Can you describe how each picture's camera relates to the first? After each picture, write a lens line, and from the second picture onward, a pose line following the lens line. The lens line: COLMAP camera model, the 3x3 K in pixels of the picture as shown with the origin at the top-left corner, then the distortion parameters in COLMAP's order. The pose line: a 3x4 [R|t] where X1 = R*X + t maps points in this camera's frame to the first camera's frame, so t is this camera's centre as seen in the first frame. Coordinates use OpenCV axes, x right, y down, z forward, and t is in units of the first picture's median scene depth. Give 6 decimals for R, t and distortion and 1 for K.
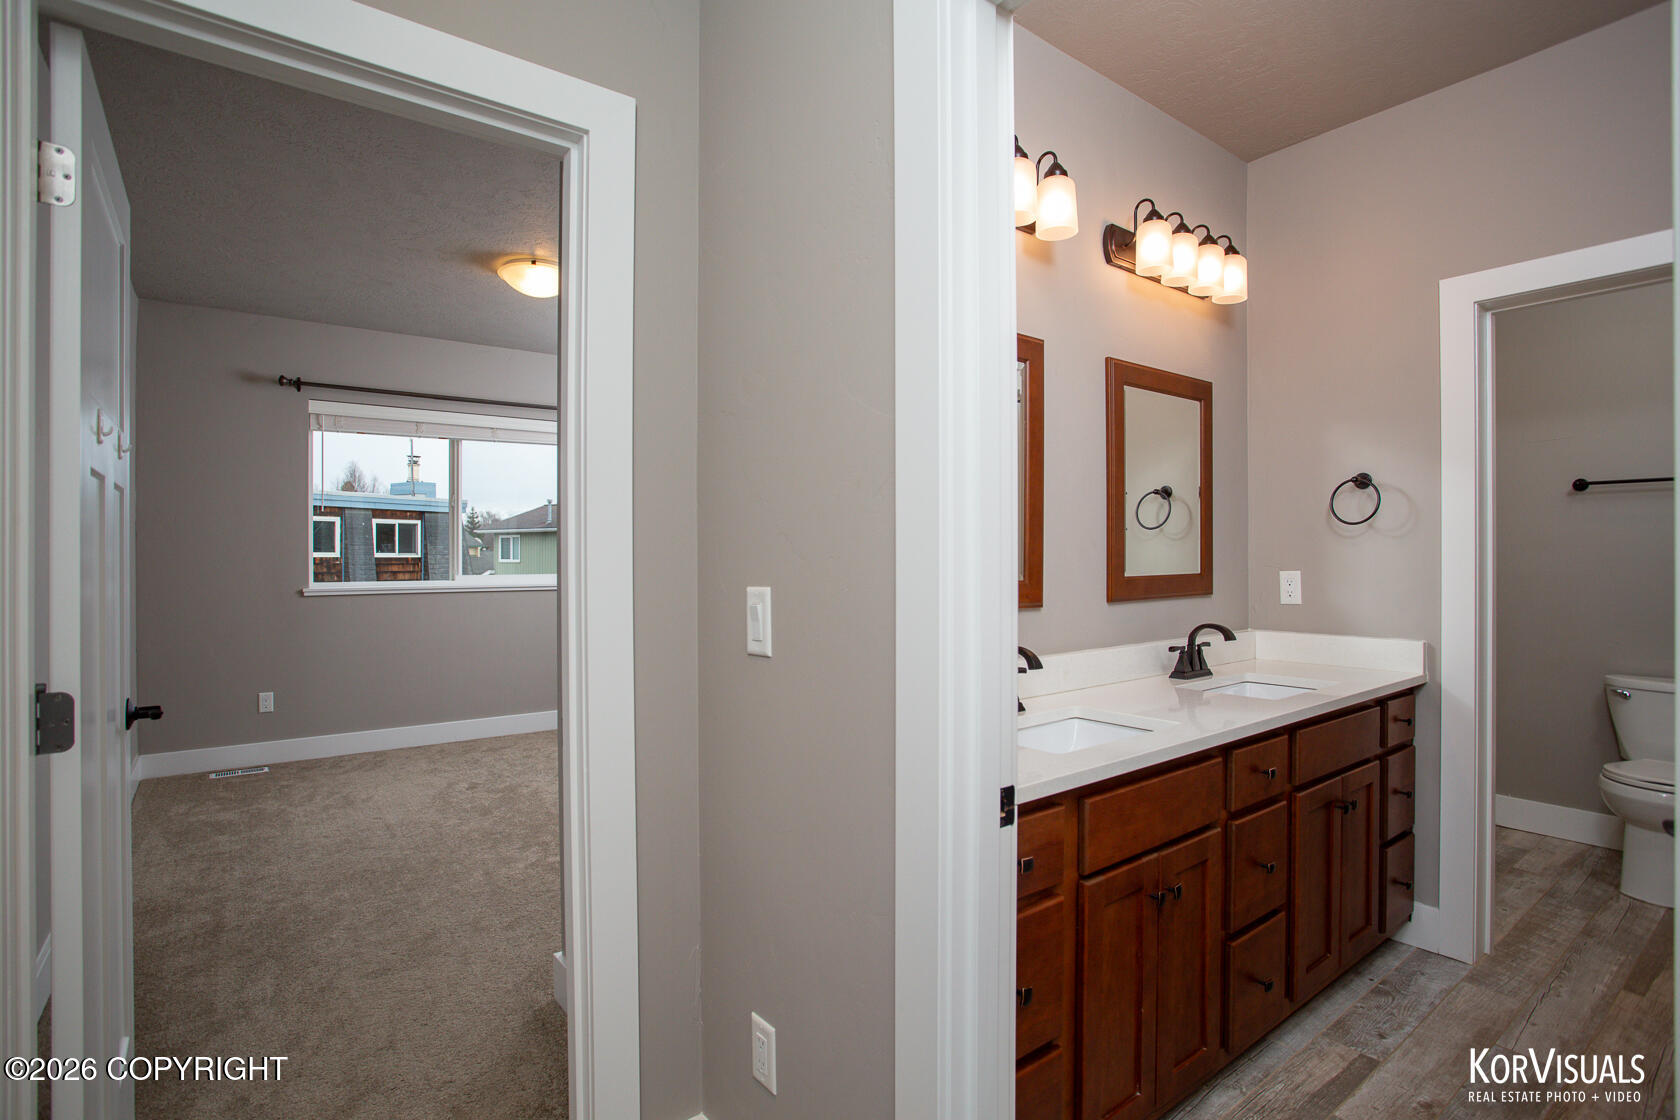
lens RADIAL K [[828.5, 0, 831.0], [0, 828.5, 556.9], [0, 0, 1]] dist [-0.061635, 0.027666]
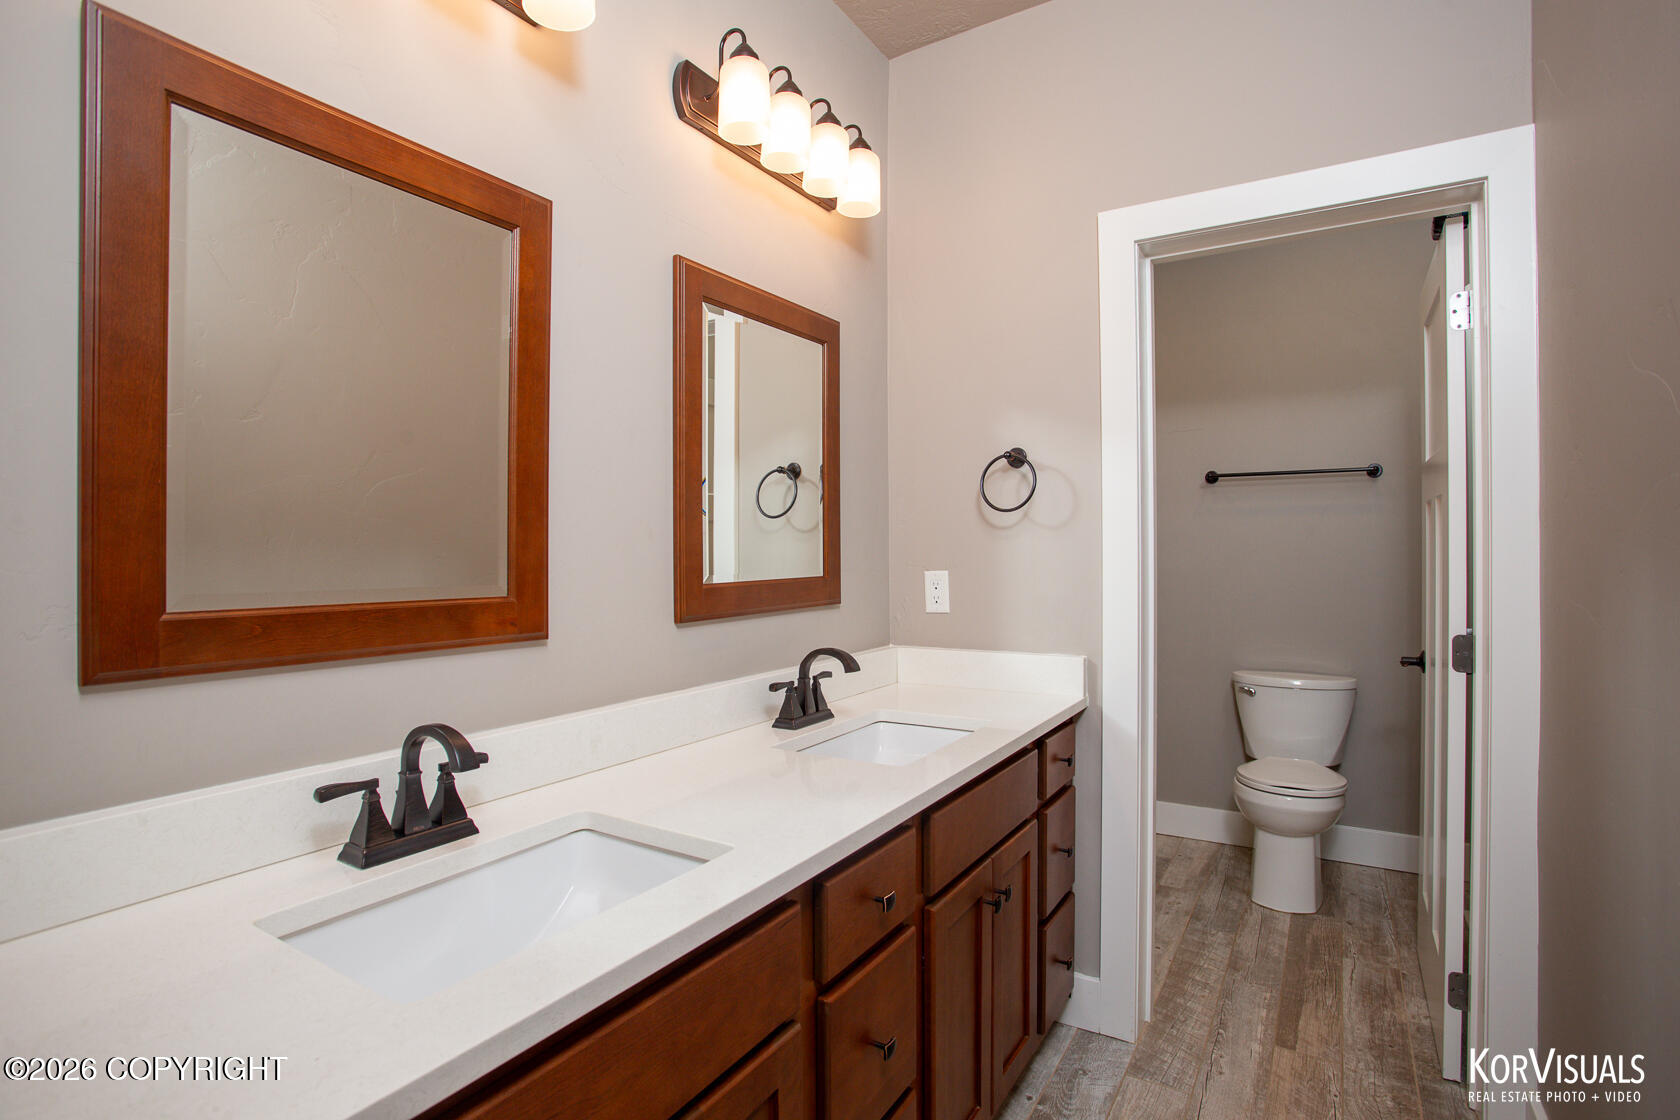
lens RADIAL K [[828.5, 0, 831.0], [0, 828.5, 556.9], [0, 0, 1]] dist [-0.061635, 0.027666]
pose [[0.936882, -0.006863, 0.349580, 0.211110], [0.005318, 0.999971, 0.005379, -0.001473], [-0.349607, -0.003180, 0.936891, 0.318833]]
